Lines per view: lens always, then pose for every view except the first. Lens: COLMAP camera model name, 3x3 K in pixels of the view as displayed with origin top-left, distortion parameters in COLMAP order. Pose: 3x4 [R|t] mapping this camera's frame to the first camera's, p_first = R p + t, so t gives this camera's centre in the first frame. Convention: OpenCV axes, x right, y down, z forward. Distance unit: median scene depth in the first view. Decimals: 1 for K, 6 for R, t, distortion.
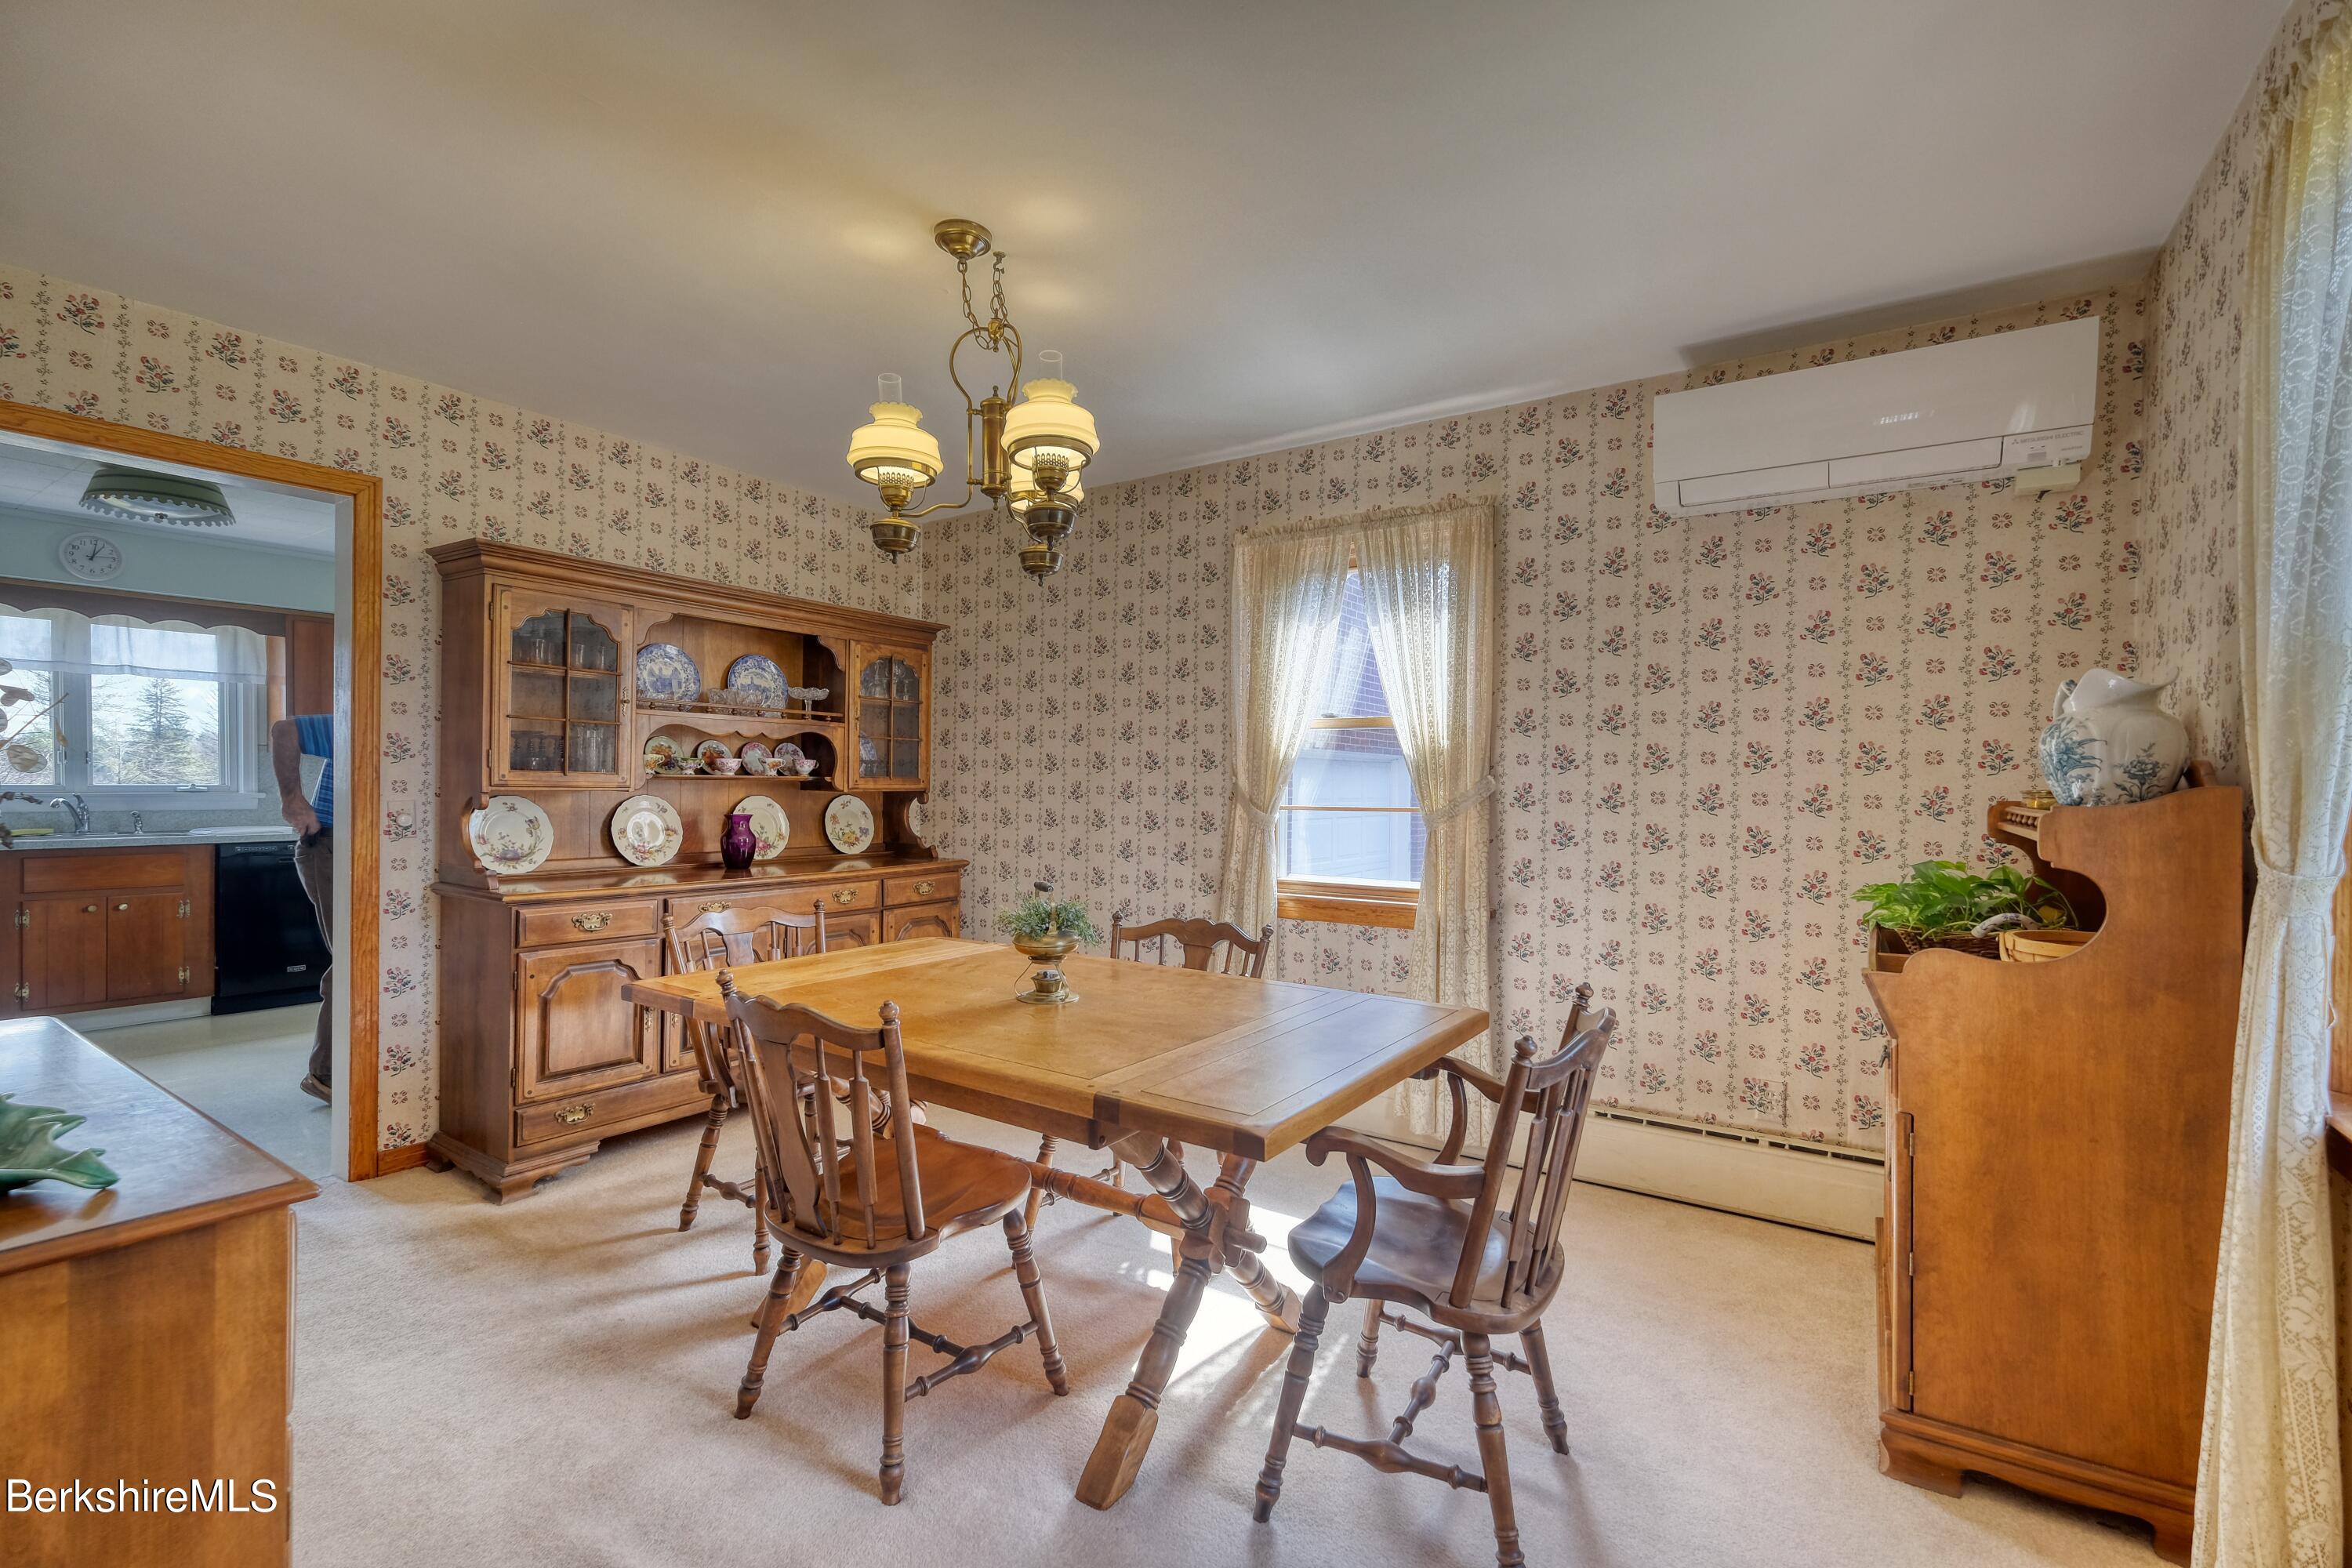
lens RADIAL K [[1029.9, 0, 1175.9], [0, 1029.9, 798.8], [0, 0, 1]] dist [0.001270, 0.000618]
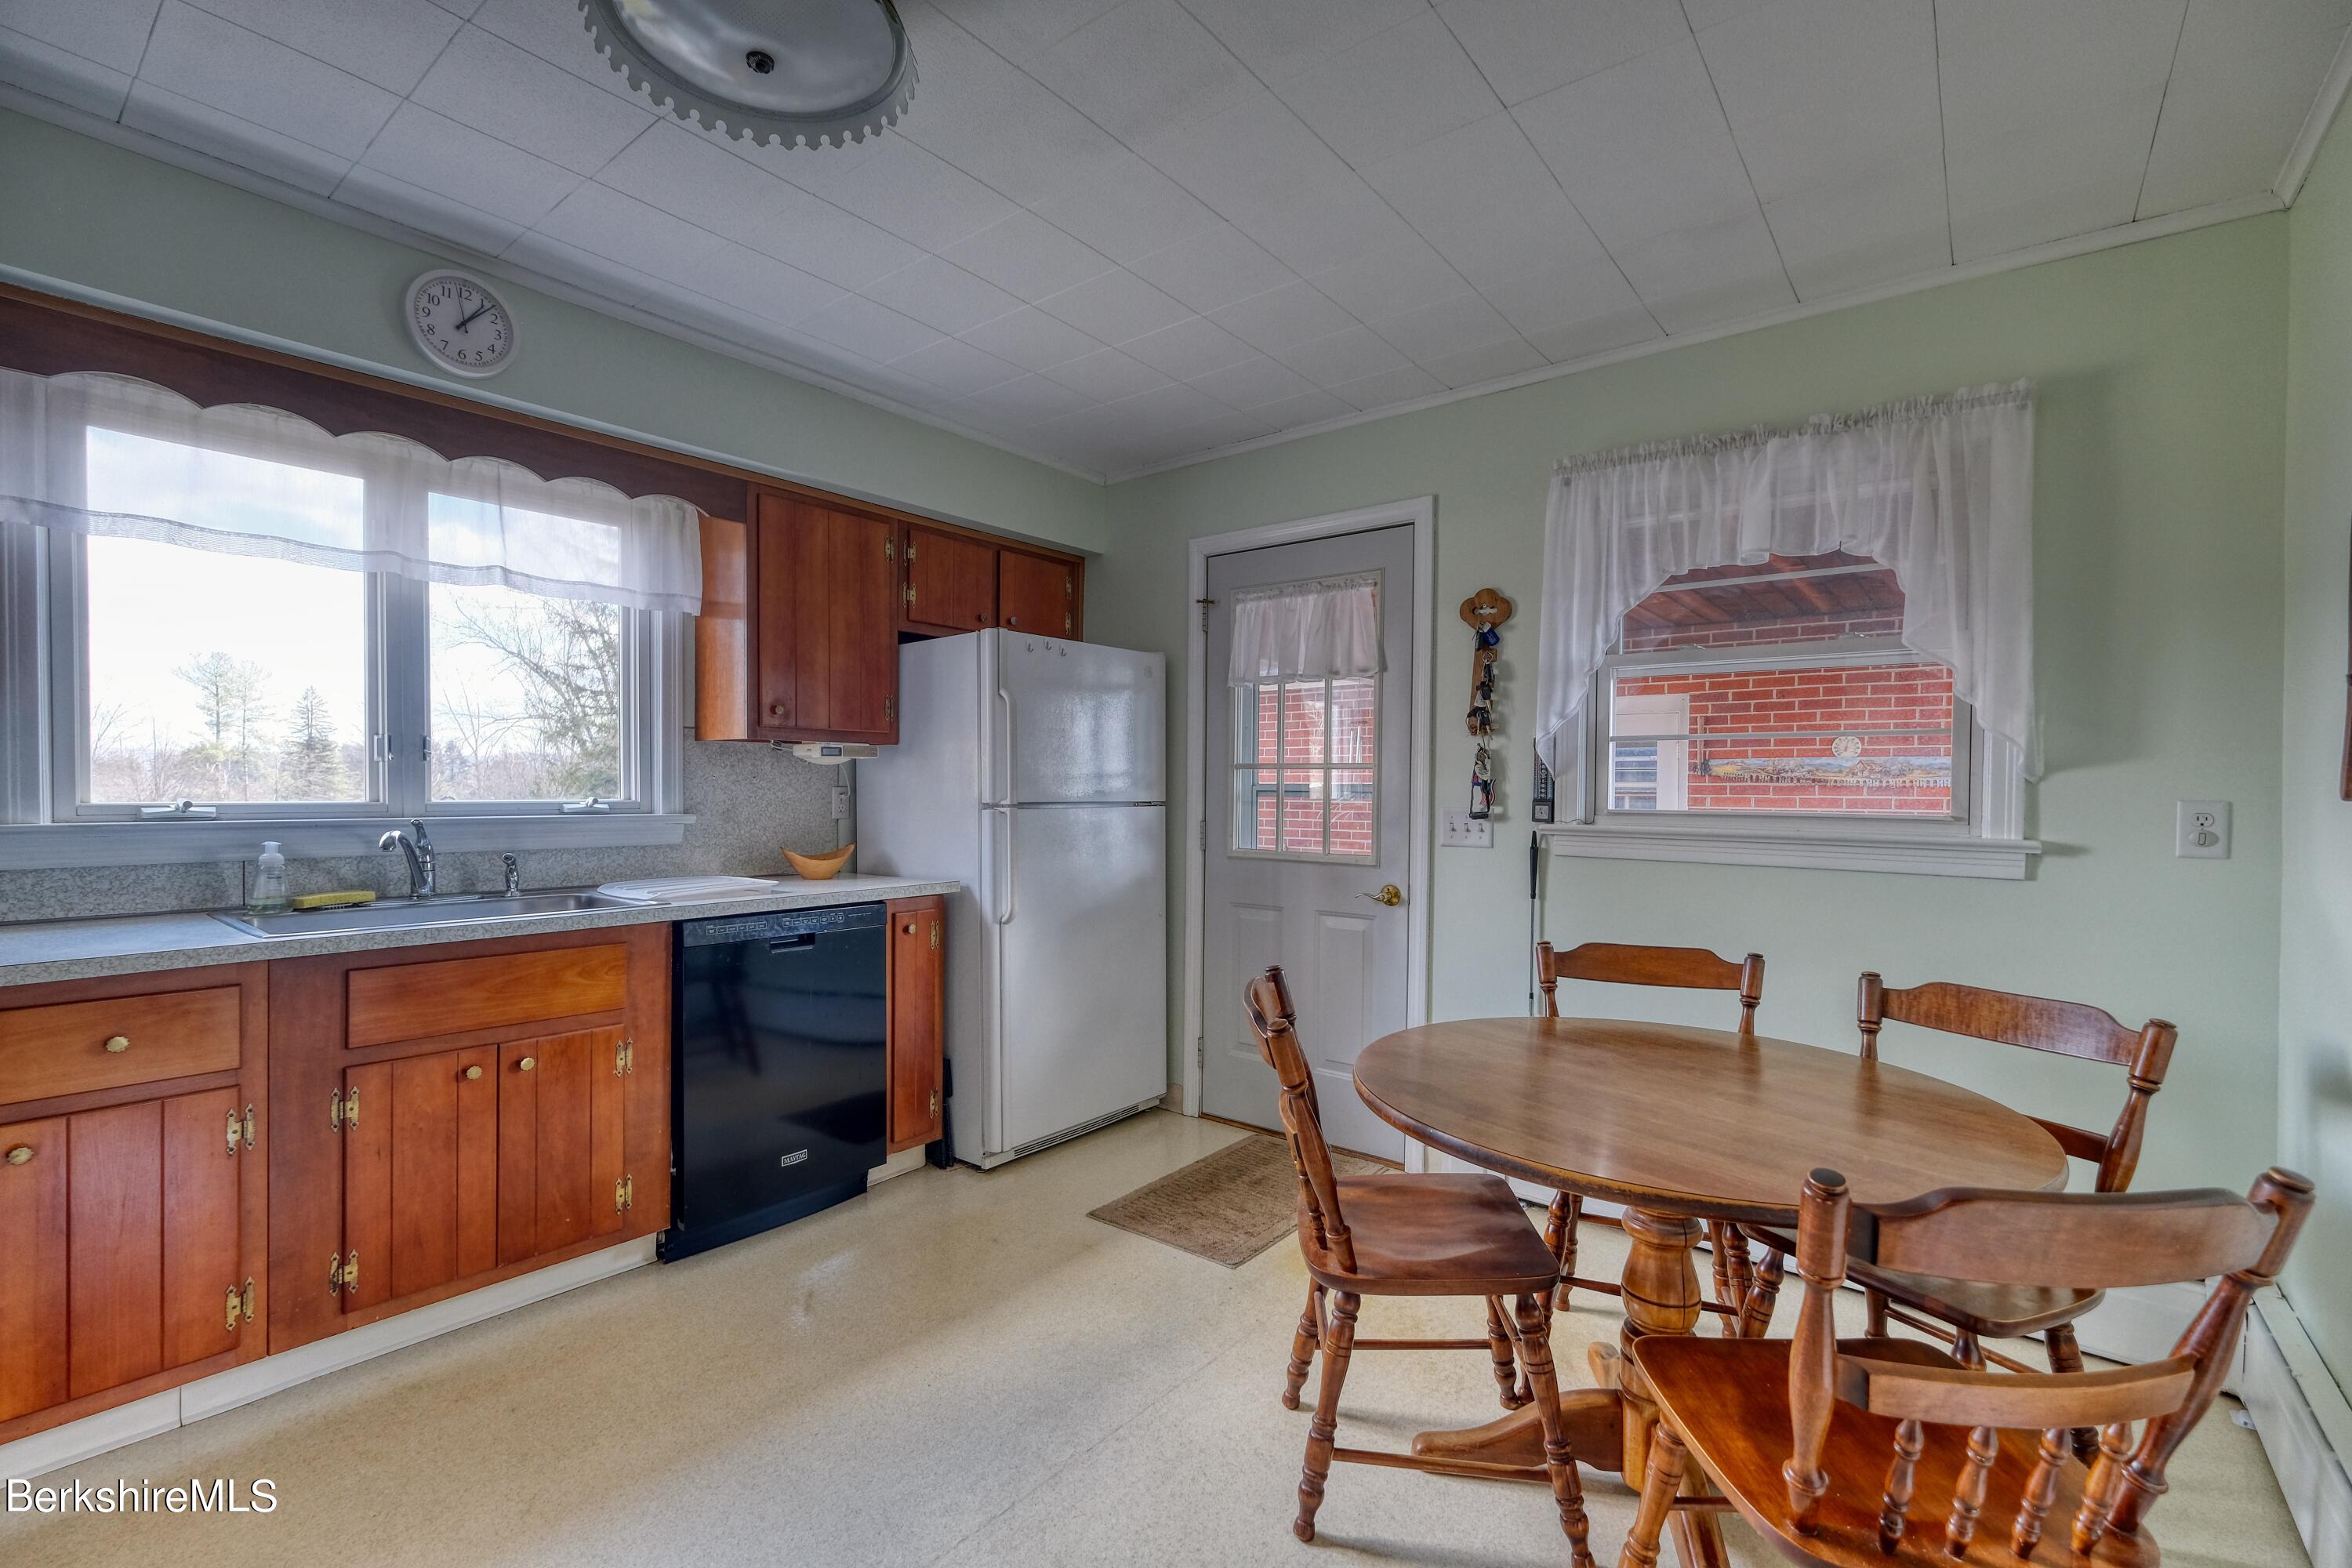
lens RADIAL K [[1029.9, 0, 1175.9], [0, 1029.9, 798.8], [0, 0, 1]] dist [0.001270, 0.000618]
pose [[0.996847, -0.002155, -0.079319, -0.647438], [0.001752, 0.999985, -0.005153, -0.011942], [0.079329, 0.004998, 0.996836, 0.522741]]
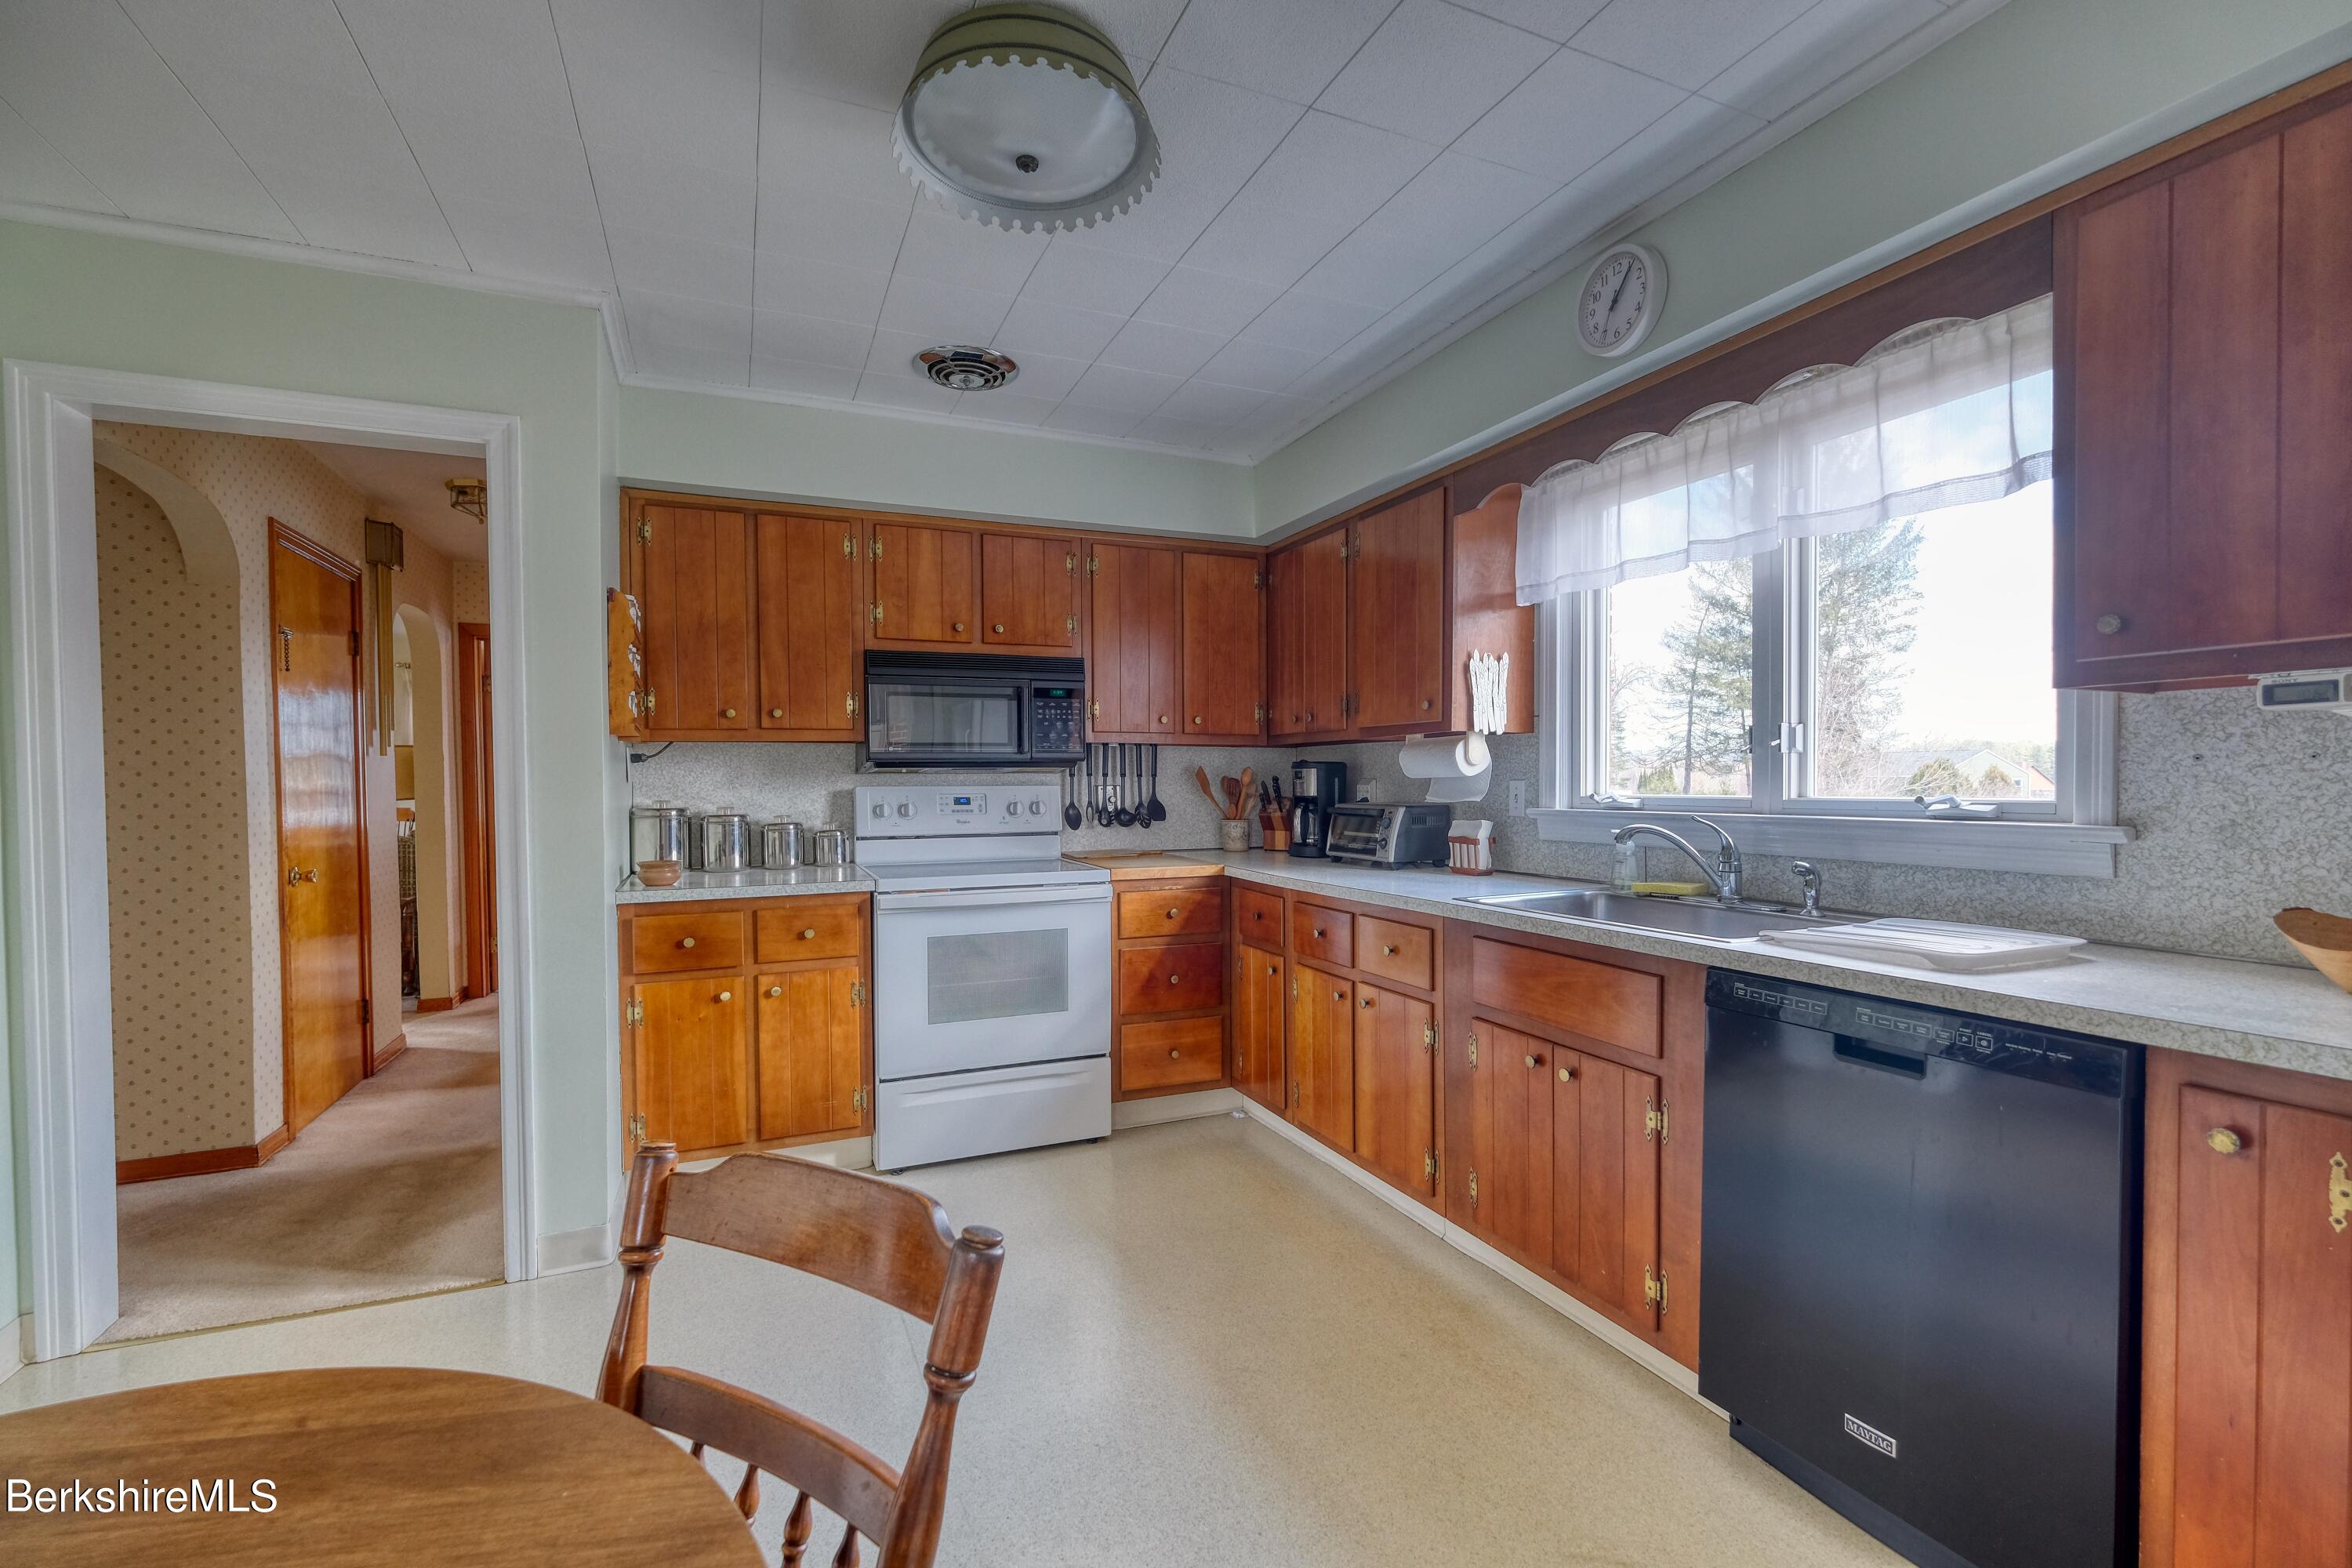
lens RADIAL K [[1029.9, 0, 1175.9], [0, 1029.9, 798.8], [0, 0, 1]] dist [0.001270, 0.000618]
pose [[-0.534101, 0.011190, -0.845347, -0.524286], [-0.010966, 0.999737, 0.020162, -0.019331], [0.845350, 0.020038, -0.533838, 1.026323]]
